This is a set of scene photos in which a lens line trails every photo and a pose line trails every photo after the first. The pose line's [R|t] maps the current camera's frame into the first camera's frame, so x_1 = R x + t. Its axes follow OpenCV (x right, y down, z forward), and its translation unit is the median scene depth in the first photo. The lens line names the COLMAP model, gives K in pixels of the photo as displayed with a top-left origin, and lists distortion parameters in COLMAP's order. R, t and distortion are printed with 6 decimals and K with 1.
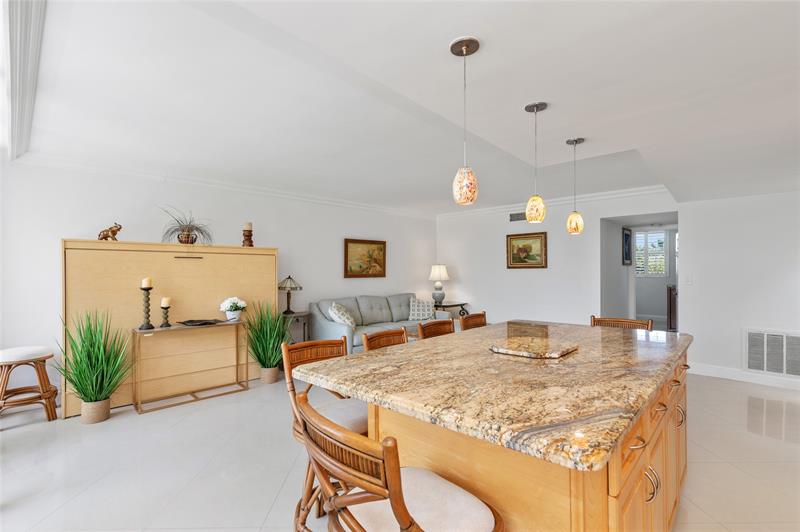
lens RADIAL K [[374.3, 0, 396.8], [0, 374.3, 275.4], [0, 0, 1]] dist [0.001750, 0.000809]
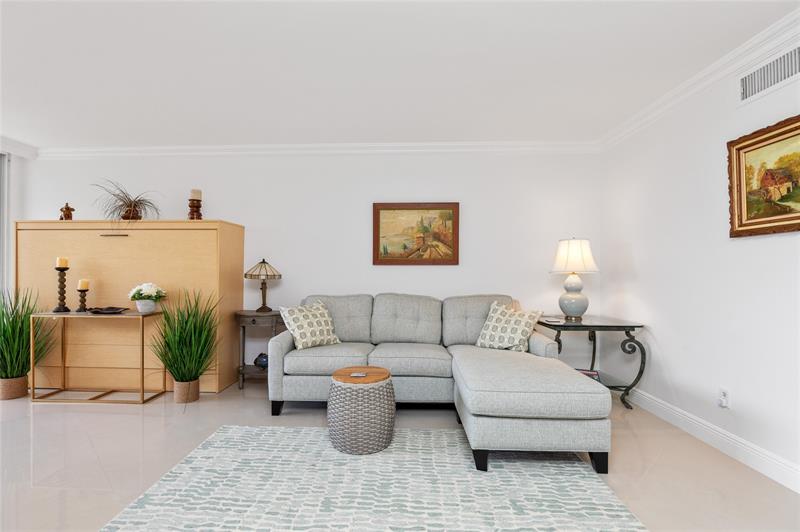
lens RADIAL K [[396.1, 0, 400.0], [0, 396.1, 266.0], [0, 0, 1]] dist [-0.000451, 0.000309]
pose [[0.684085, -0.006019, -0.729377, 0.451394], [-0.014774, 0.999646, -0.022106, 0.027372], [0.729253, 0.025899, 0.683754, 0.667943]]
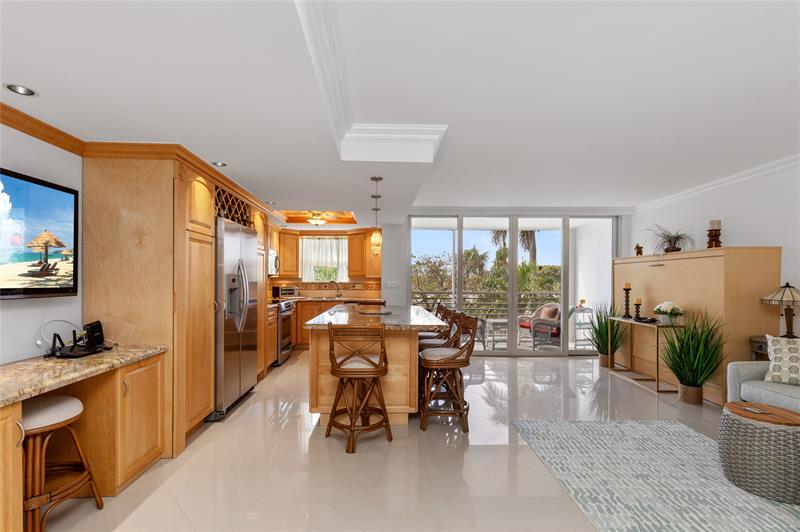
lens RADIAL K [[383.7, 0, 398.8], [0, 383.7, 282.3], [0, 0, 1]] dist [0.119991, 0.000209]
pose [[-0.708154, 0.004830, -0.706041, 0.720263], [-0.010950, 0.999781, 0.017822, -0.005660], [0.705973, 0.020352, -0.707947, 1.037843]]
